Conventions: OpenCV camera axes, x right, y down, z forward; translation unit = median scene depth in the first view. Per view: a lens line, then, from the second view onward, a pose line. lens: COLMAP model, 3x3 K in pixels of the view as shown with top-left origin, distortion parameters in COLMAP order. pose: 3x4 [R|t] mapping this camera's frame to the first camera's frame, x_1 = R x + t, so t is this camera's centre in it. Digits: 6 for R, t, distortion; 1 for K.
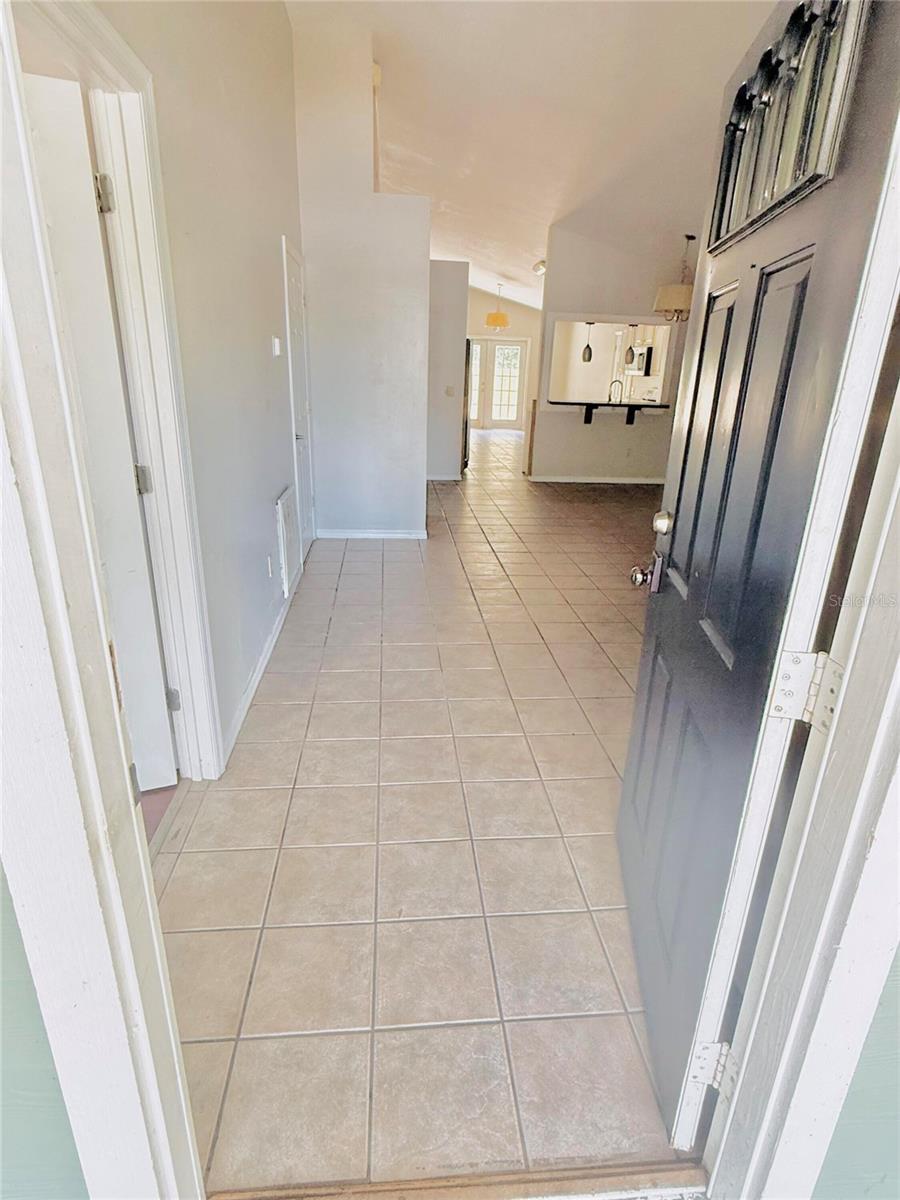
lens RADIAL K [[628.4, 0, 453.6], [0, 628.4, 598.0], [0, 0, 1]] dist [-0.027004, -0.000267]
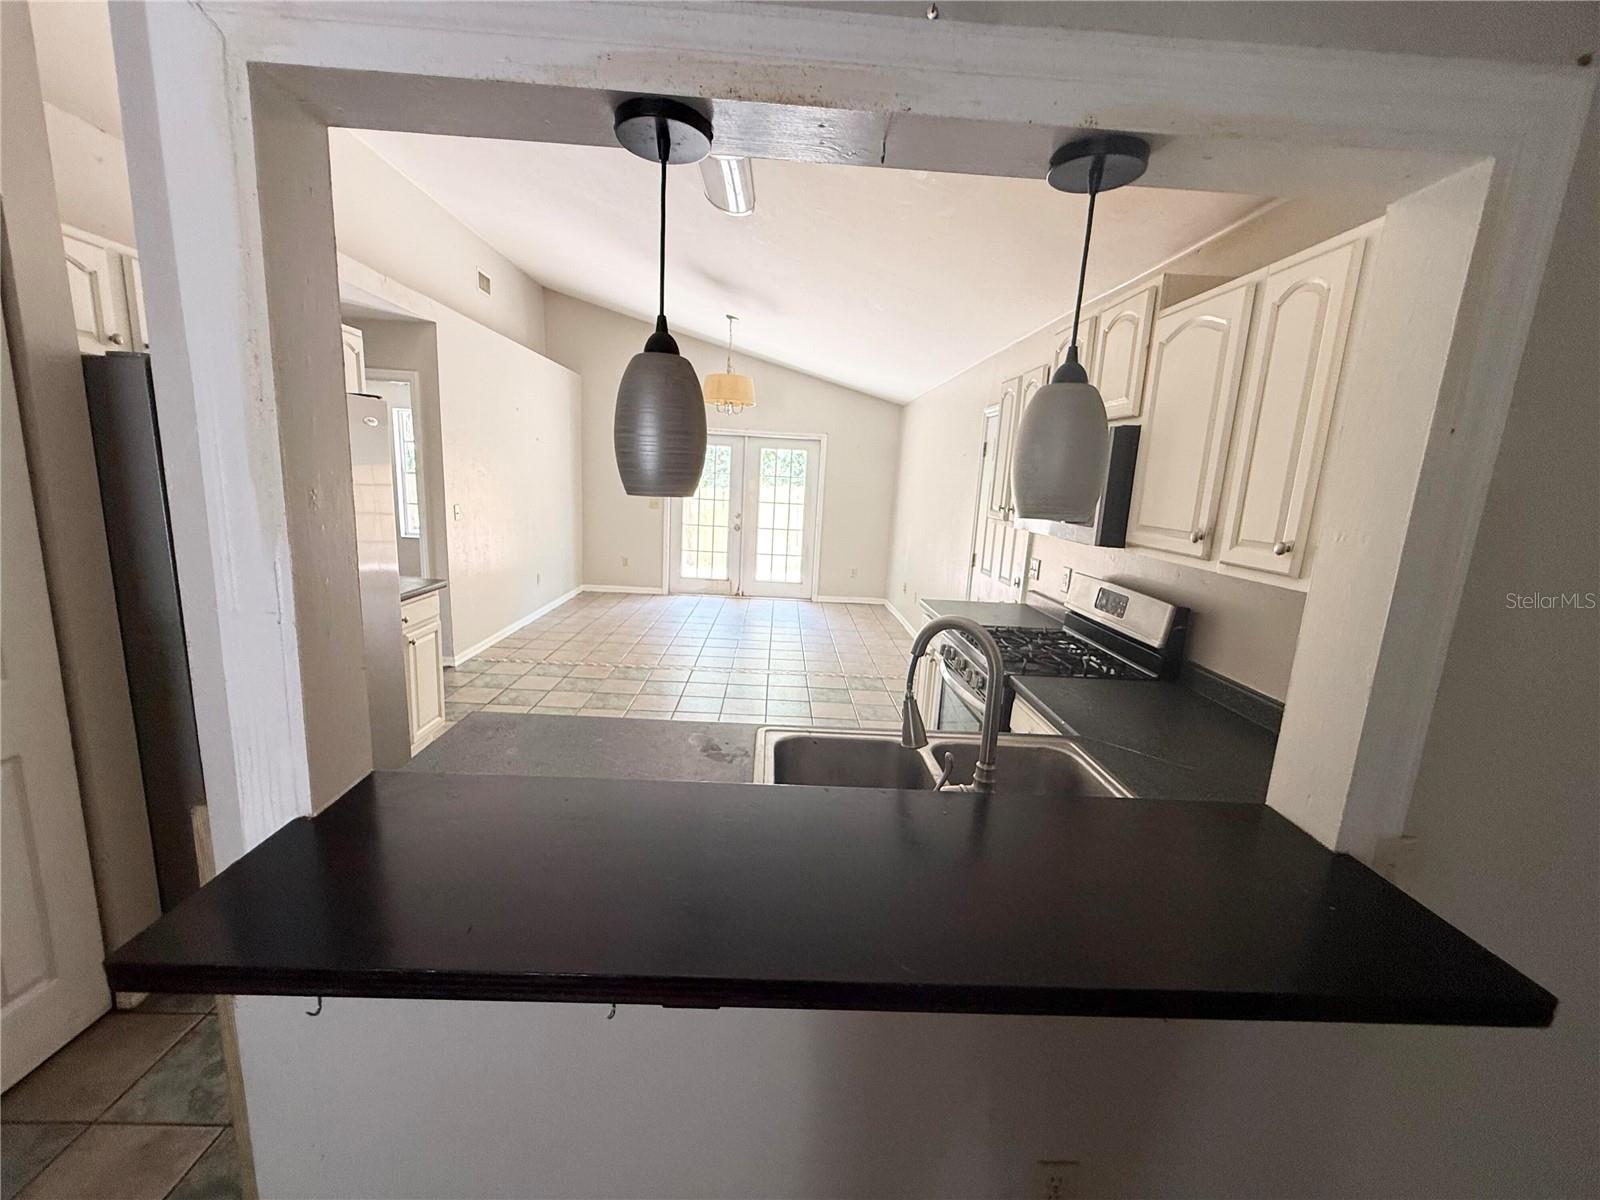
lens RADIAL K [[637.0, 0, 797.7], [0, 637.0, 594.3], [0, 0, 1]] dist [-0.001163, -0.000174]
pose [[0.997948, 0.025732, -0.058640, 0.213774], [-0.035596, 0.984113, -0.173938, -0.299014], [0.053233, 0.175668, 0.983009, 0.783603]]
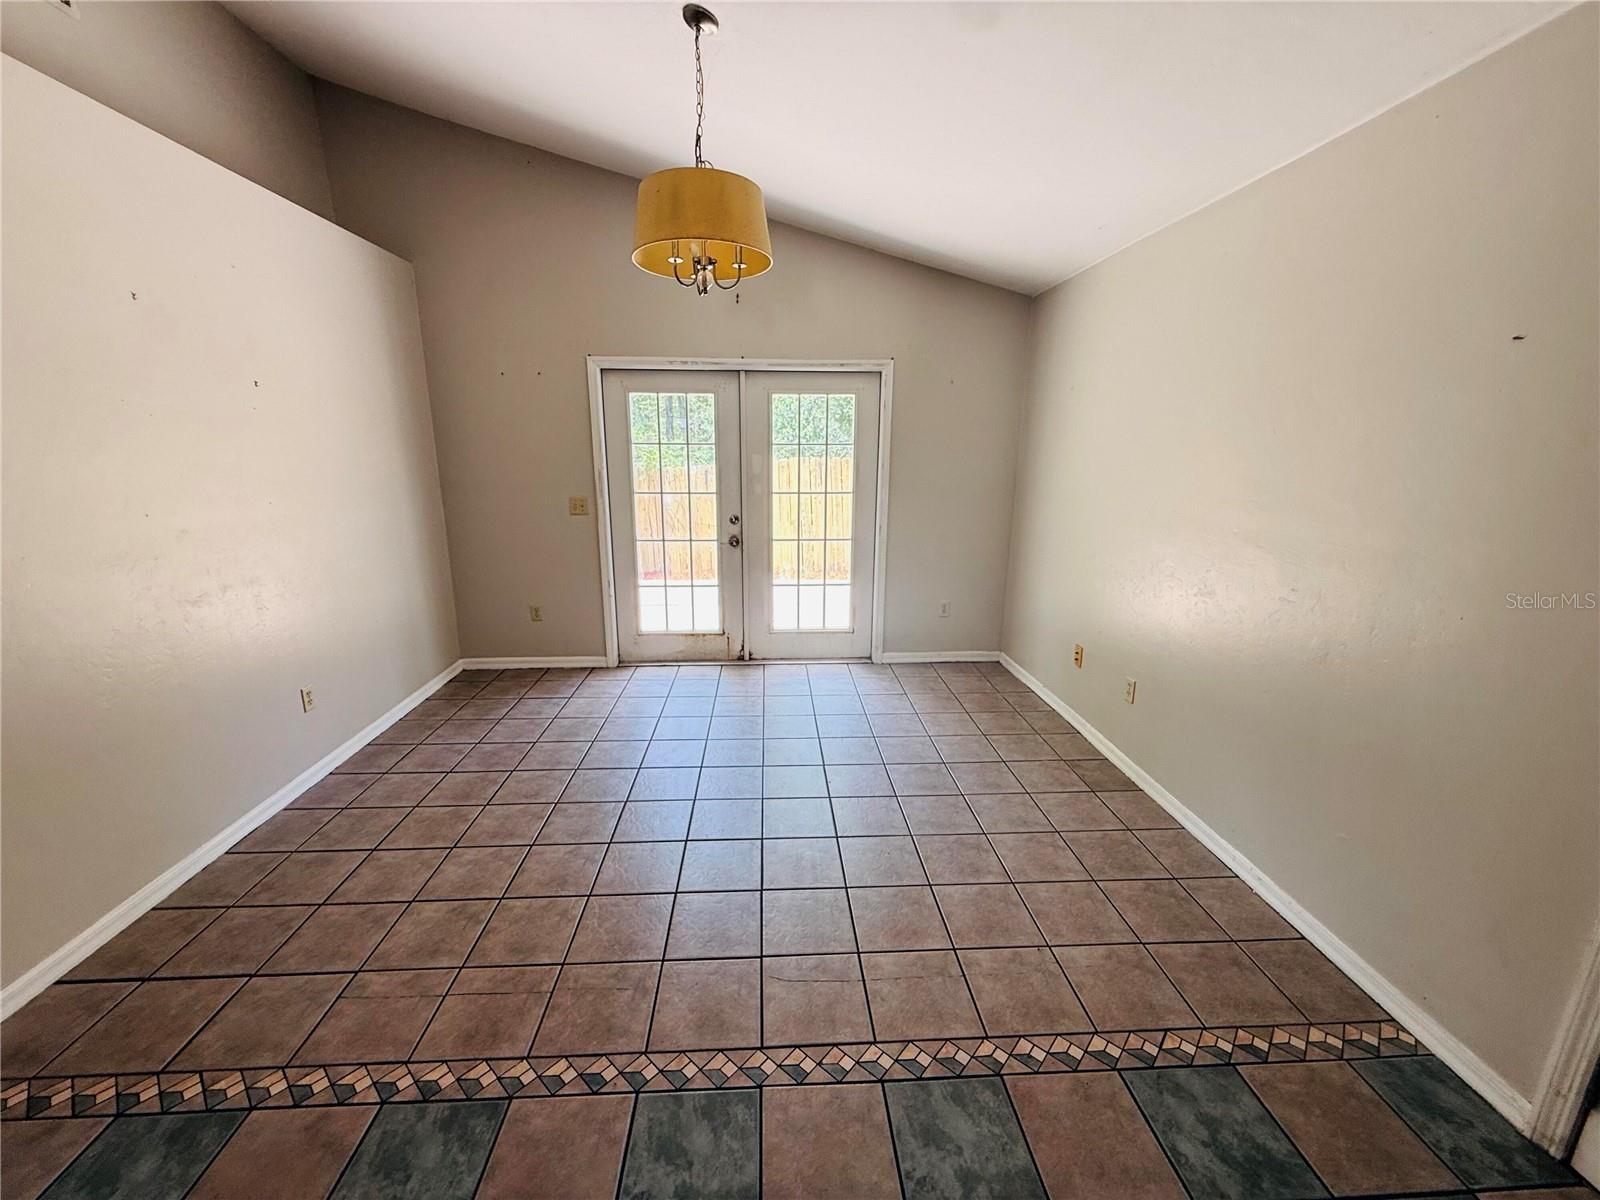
lens RADIAL K [[637.0, 0, 788.4], [0, 637.0, 599.6], [0, 0, 1]] dist [-0.001163, -0.000174]
pose [[0.998101, -0.021373, -0.057773, 0.144902], [0.014554, 0.993146, -0.115967, -0.437469], [0.059855, 0.114906, 0.991571, 1.151738]]
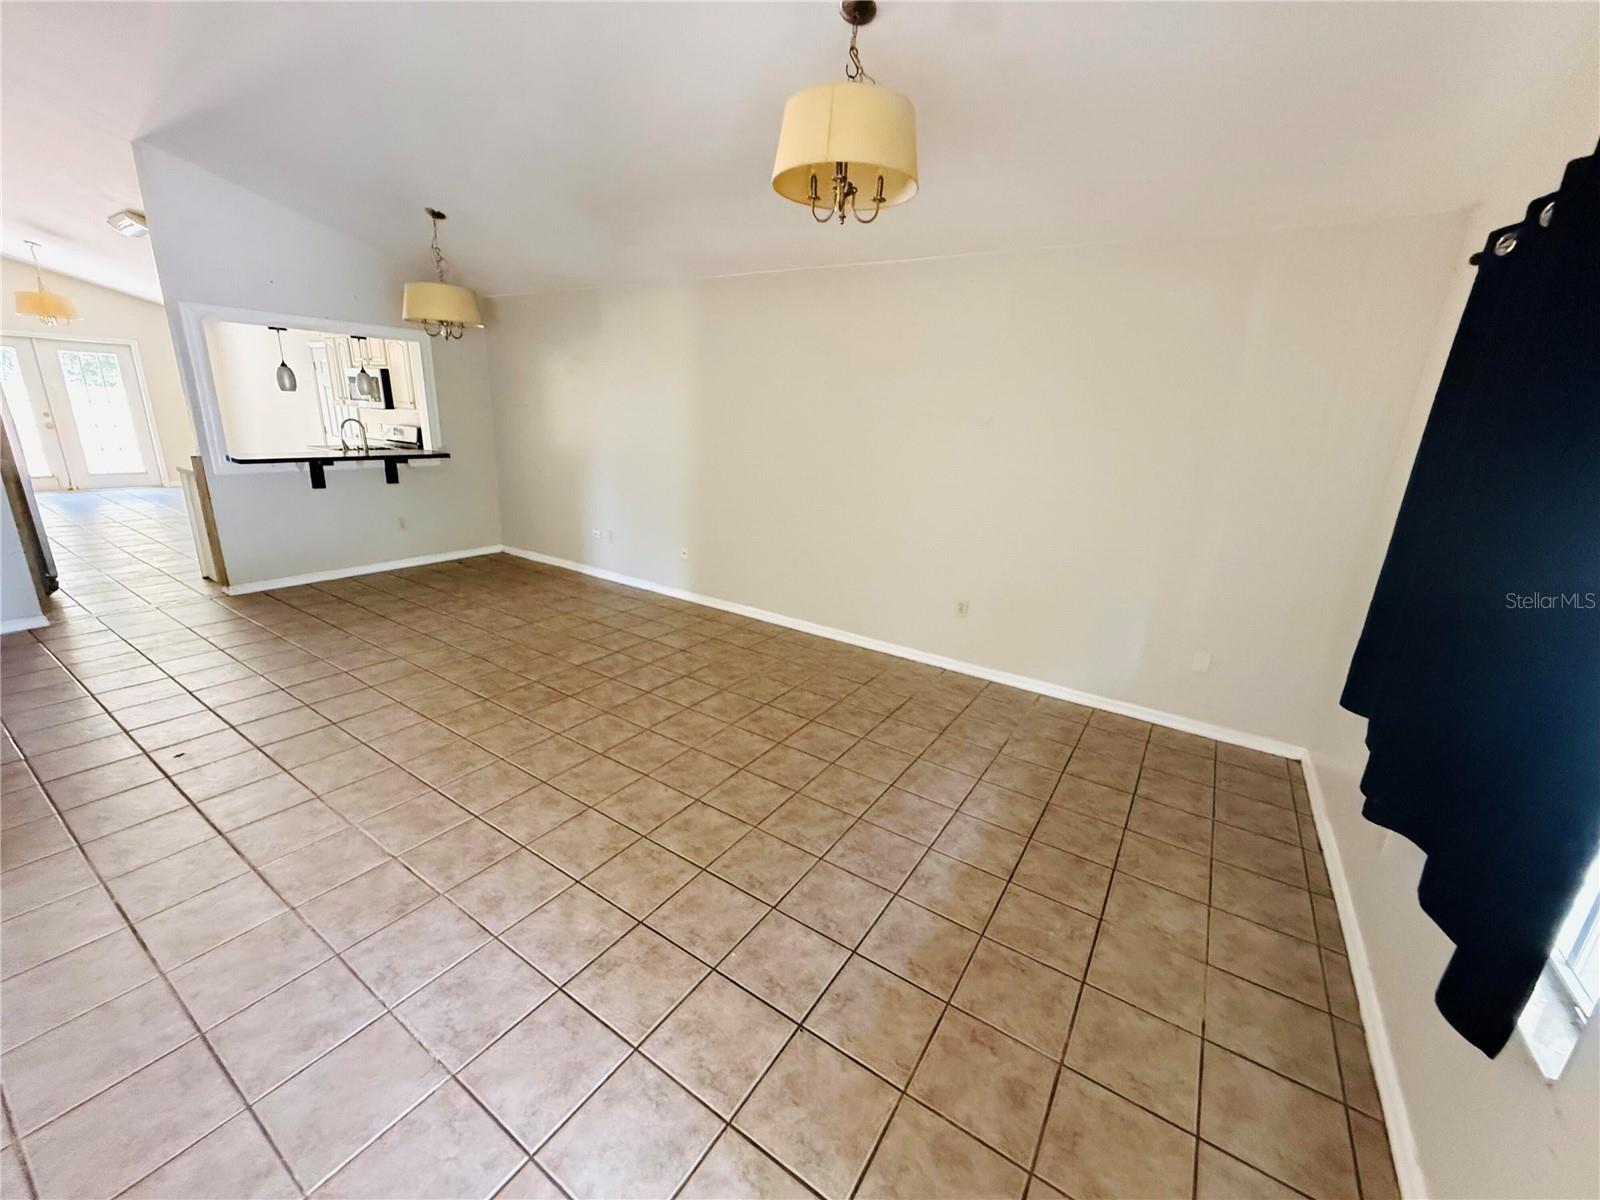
lens RADIAL K [[637.0, 0, 798.0], [0, 637.0, 600.0], [0, 0, 1]] dist [-0.001163, -0.000174]
pose [[0.627129, -0.222489, 0.746463, 0.011389], [0.245028, 0.966035, 0.082078, -0.092348], [-0.739371, 0.131431, 0.660345, 0.207765]]
